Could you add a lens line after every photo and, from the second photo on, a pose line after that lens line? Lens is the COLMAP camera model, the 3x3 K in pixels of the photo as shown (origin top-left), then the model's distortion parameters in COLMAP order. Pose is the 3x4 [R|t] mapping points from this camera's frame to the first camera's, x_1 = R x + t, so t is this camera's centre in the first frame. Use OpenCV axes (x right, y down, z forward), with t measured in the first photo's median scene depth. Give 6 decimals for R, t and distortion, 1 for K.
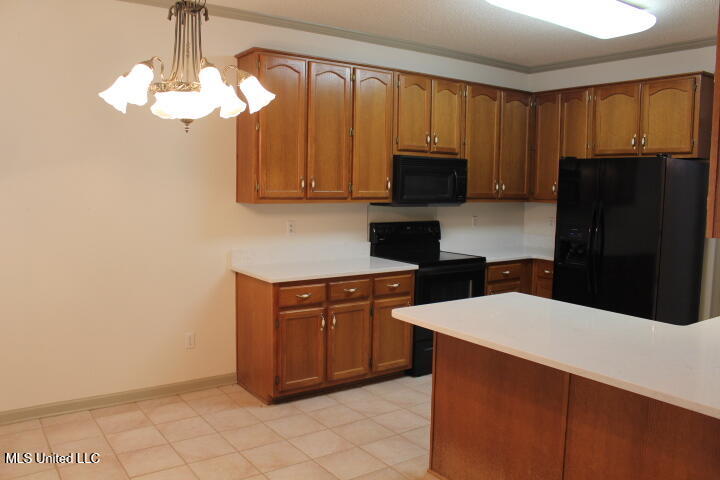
lens RADIAL K [[585.1, 0, 358.9], [0, 585.1, 237.1], [0, 0, 1]] dist [-0.132484, 0.063929]
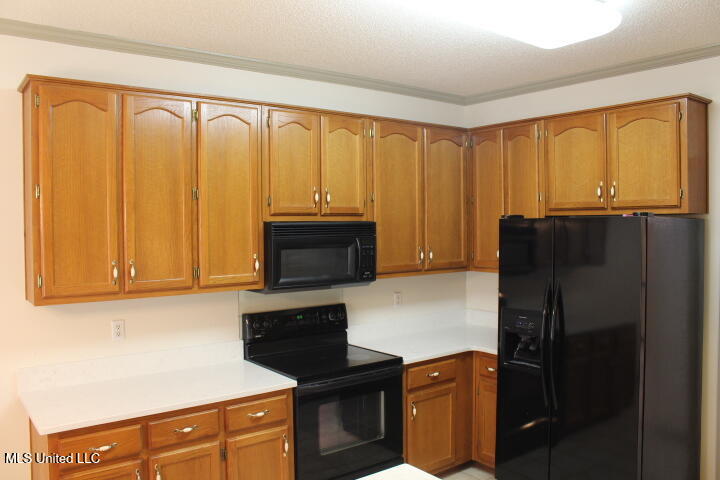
lens RADIAL K [[585.1, 0, 361.4], [0, 585.1, 240.9], [0, 0, 1]] dist [-0.132484, 0.063929]
pose [[0.998723, -0.027375, 0.042457, 0.146013], [0.029890, 0.997764, -0.059775, -0.070705], [-0.040726, 0.060968, 0.997309, 0.283893]]
